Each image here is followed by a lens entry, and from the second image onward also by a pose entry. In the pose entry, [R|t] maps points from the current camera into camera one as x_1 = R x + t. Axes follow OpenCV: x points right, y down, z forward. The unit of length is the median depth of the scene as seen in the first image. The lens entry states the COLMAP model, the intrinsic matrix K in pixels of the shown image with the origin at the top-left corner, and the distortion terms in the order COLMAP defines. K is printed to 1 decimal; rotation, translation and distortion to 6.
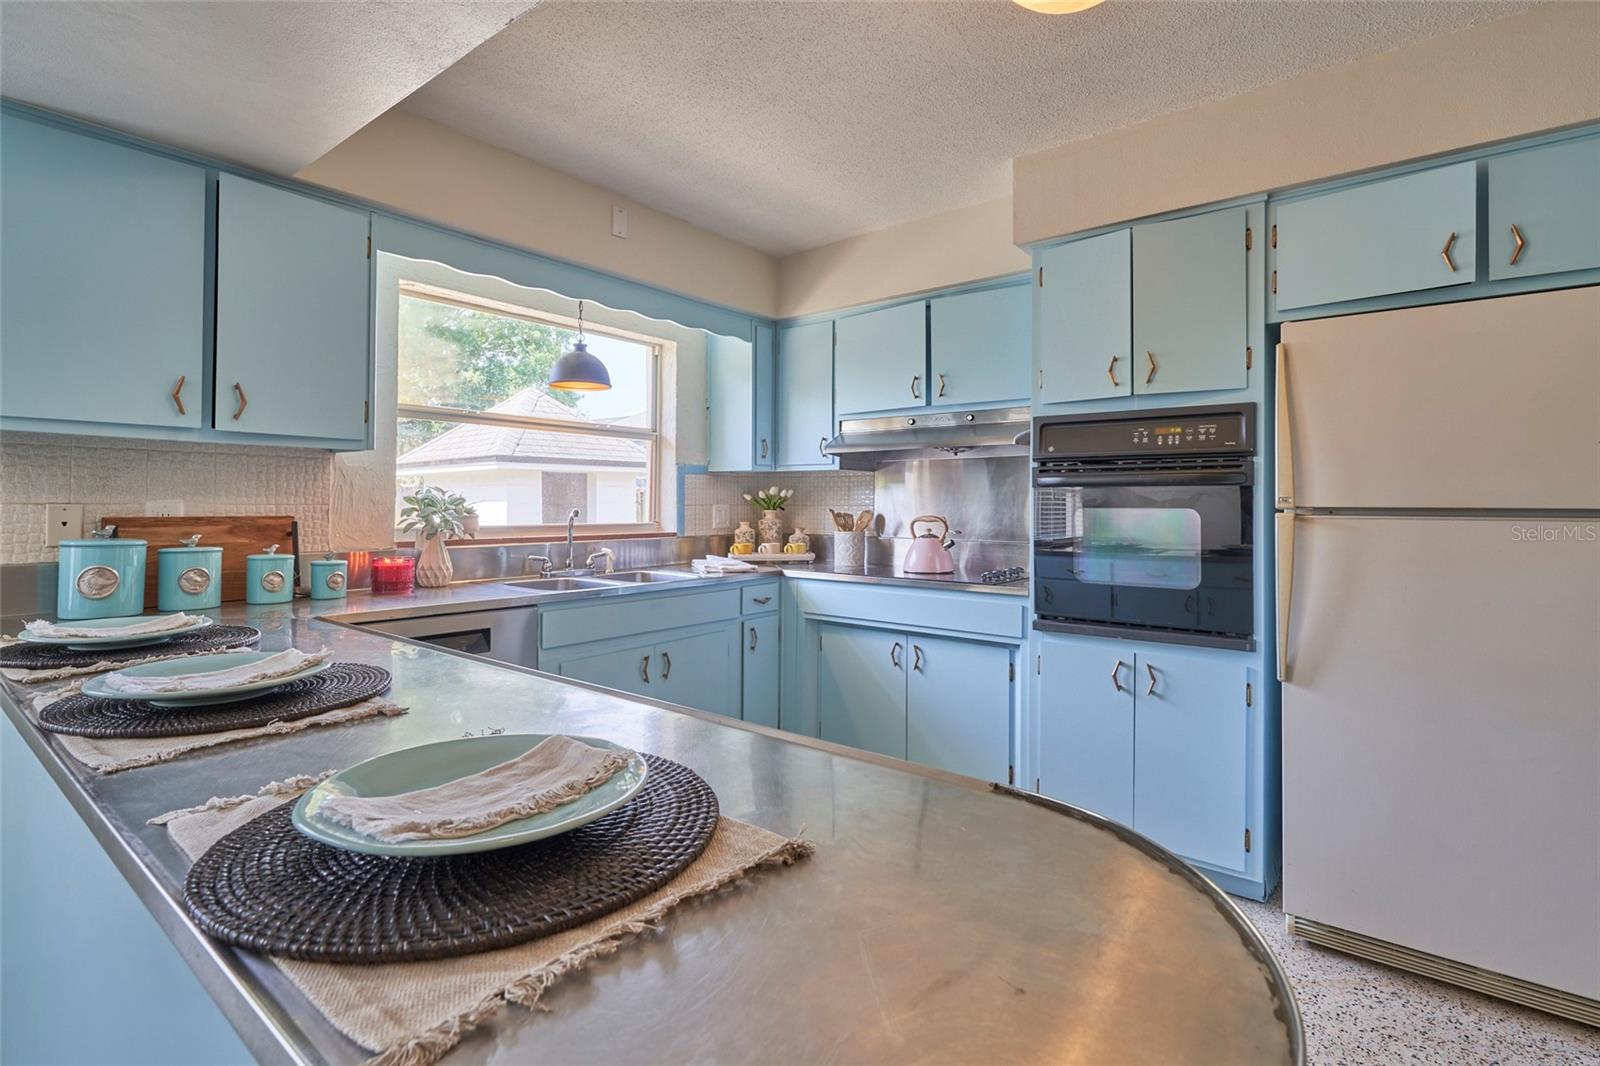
lens RADIAL K [[746.6, 0, 798.3], [0, 746.6, 495.2], [0, 0, 1]] dist [0.000002, 0.001533]
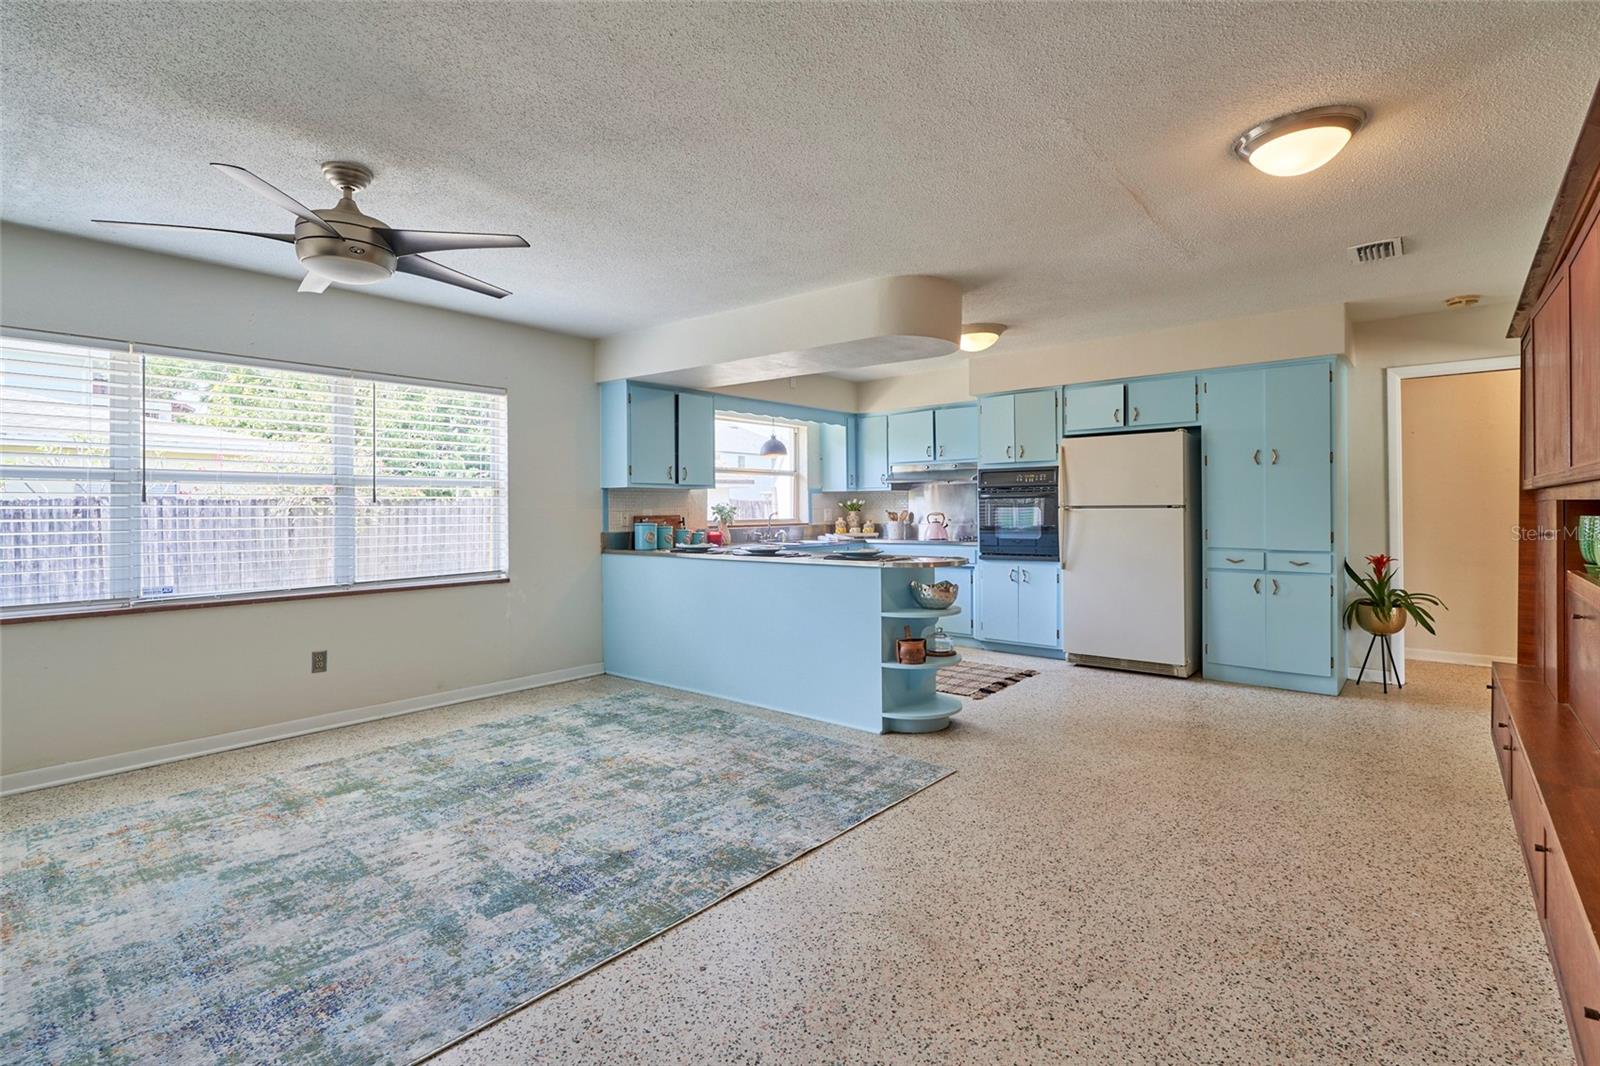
lens RADIAL K [[746.6, 0, 800.4], [0, 746.6, 510.6], [0, 0, 1]] dist [0.000002, 0.001533]
pose [[0.999585, -0.014063, -0.025124, -0.195715], [0.014425, 0.999794, 0.014298, -0.016819], [0.024918, -0.014655, 0.999582, -1.417522]]
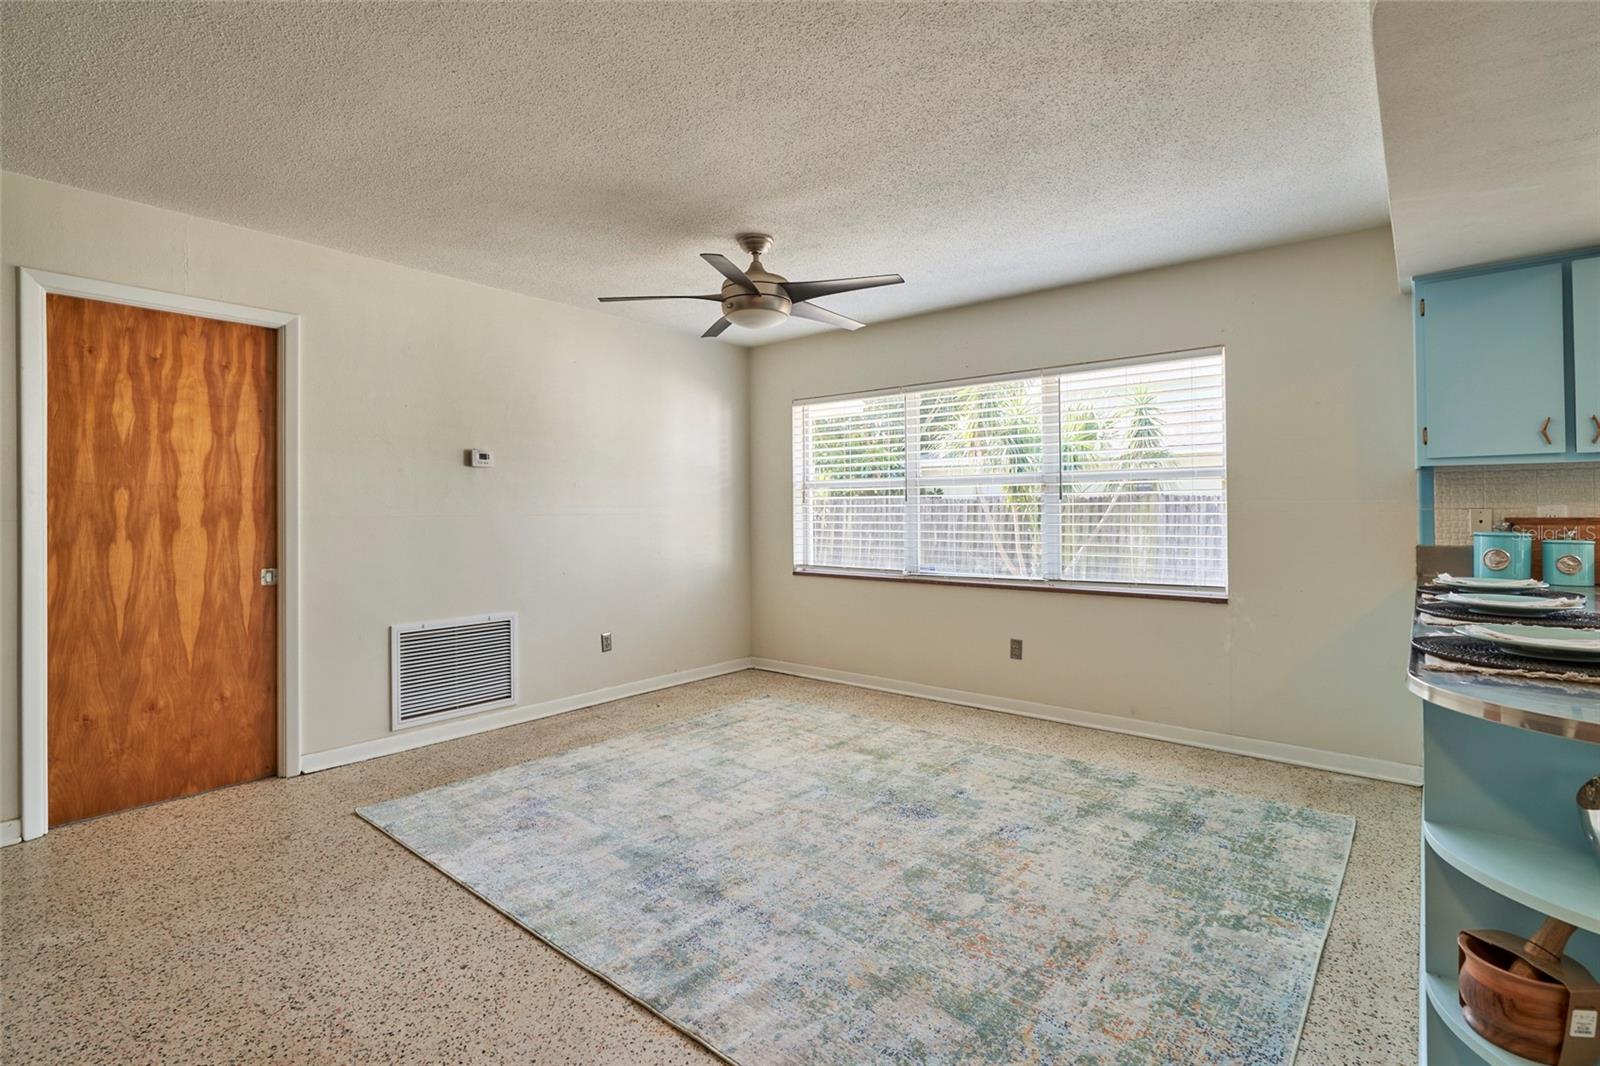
lens RADIAL K [[746.6, 0, 810.5], [0, 746.6, 508.7], [0, 0, 1]] dist [0.000002, 0.001533]
pose [[-0.006813, -0.009743, -0.999929, 0.446234], [0.017780, 0.999793, -0.009863, 0.001966], [0.999819, -0.017846, -0.006639, -0.291379]]
